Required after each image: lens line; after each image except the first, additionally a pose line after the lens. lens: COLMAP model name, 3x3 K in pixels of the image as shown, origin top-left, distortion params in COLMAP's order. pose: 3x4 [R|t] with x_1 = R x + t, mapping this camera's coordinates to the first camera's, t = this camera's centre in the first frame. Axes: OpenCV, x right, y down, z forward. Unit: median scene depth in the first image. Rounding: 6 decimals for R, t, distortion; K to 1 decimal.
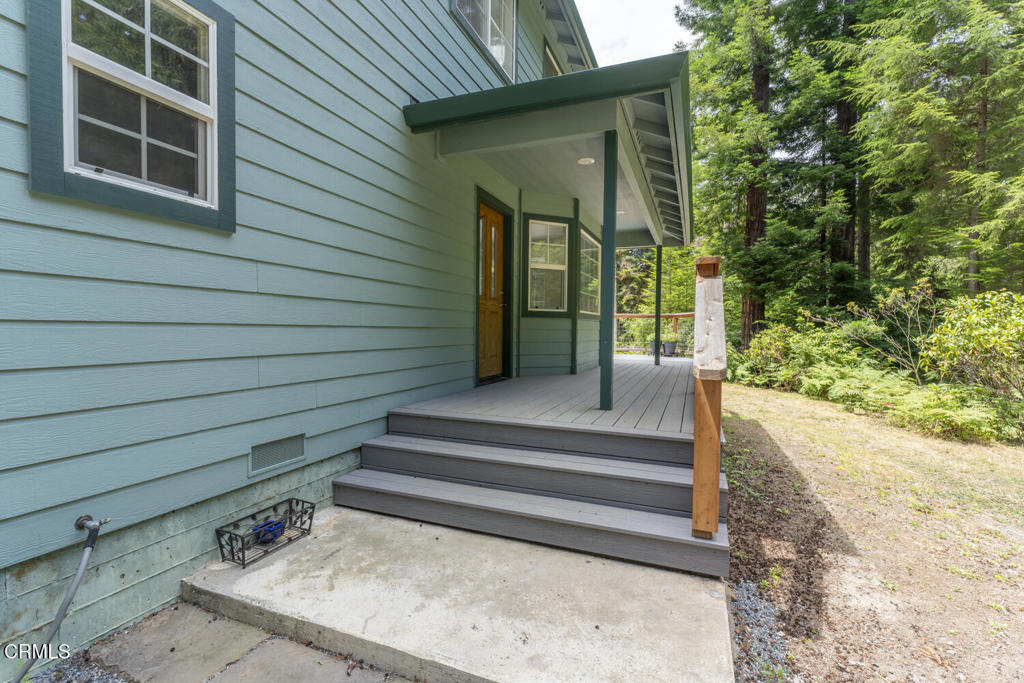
lens RADIAL K [[463.5, 0, 510.3], [0, 463.5, 338.8], [0, 0, 1]] dist [-0.000594, -0.000047]
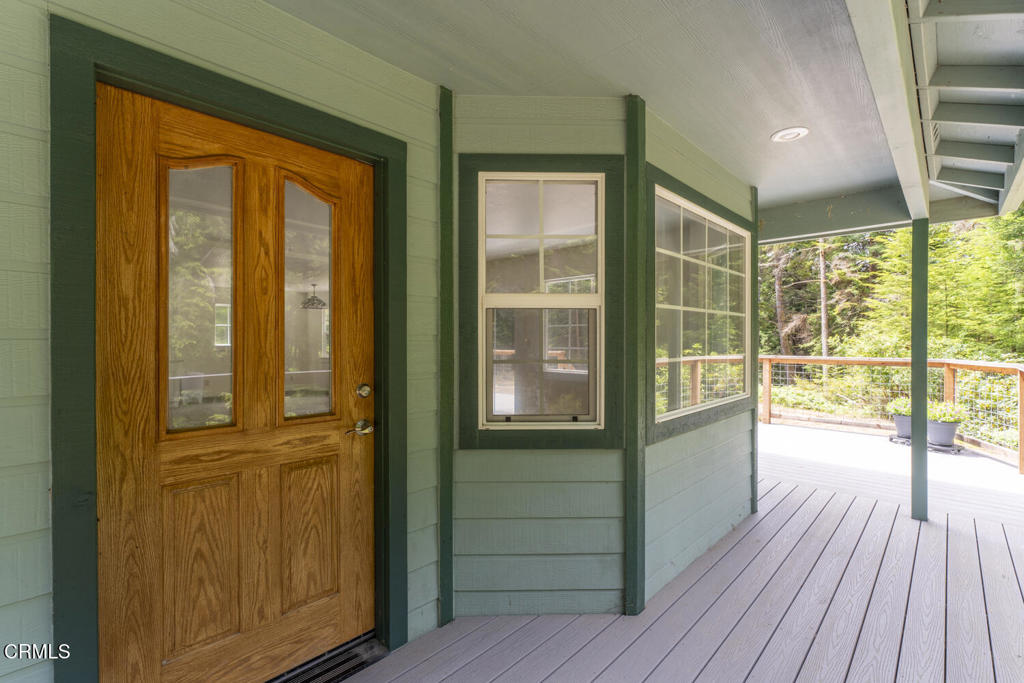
lens RADIAL K [[456.8, 0, 510.4], [0, 456.8, 342.1], [0, 0, 1]] dist [-0.003919, -0.000041]
pose [[0.926895, -0.009736, -0.375193, 0.100313], [0.002380, 0.999796, -0.020063, -0.063401], [0.375312, 0.017703, 0.926729, 0.361728]]
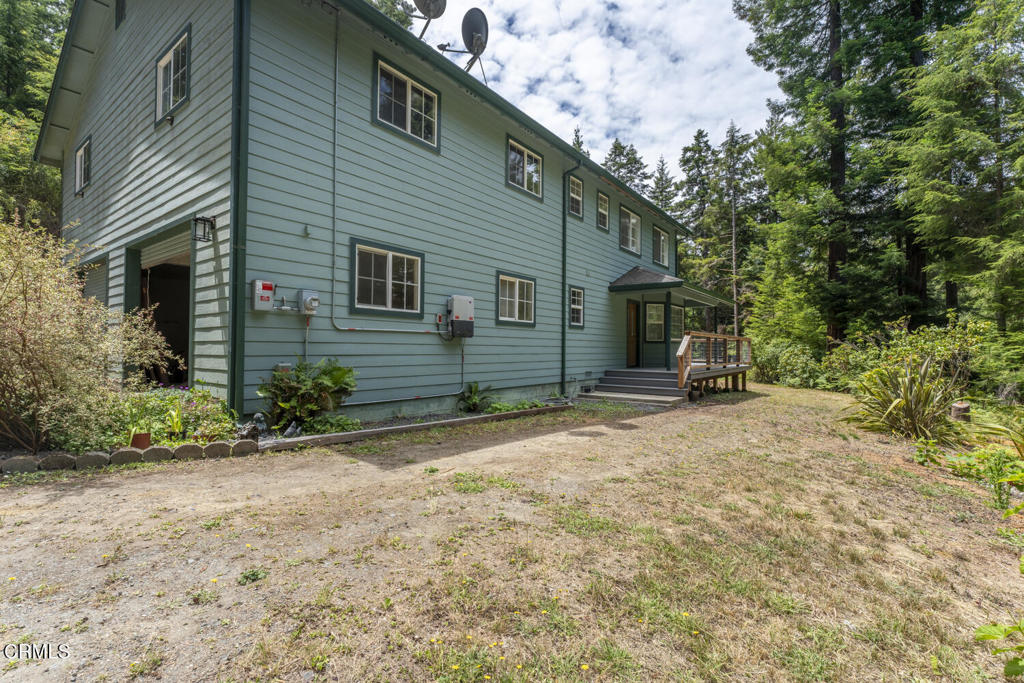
lens RADIAL K [[463.5, 0, 507.8], [0, 463.5, 339.5], [0, 0, 1]] dist [-0.000594, -0.000047]
pose [[0.963670, -0.010158, -0.266902, -0.007596], [-0.001641, 0.999033, -0.043945, 0.022644], [0.267090, 0.042786, 0.962721, -0.824618]]
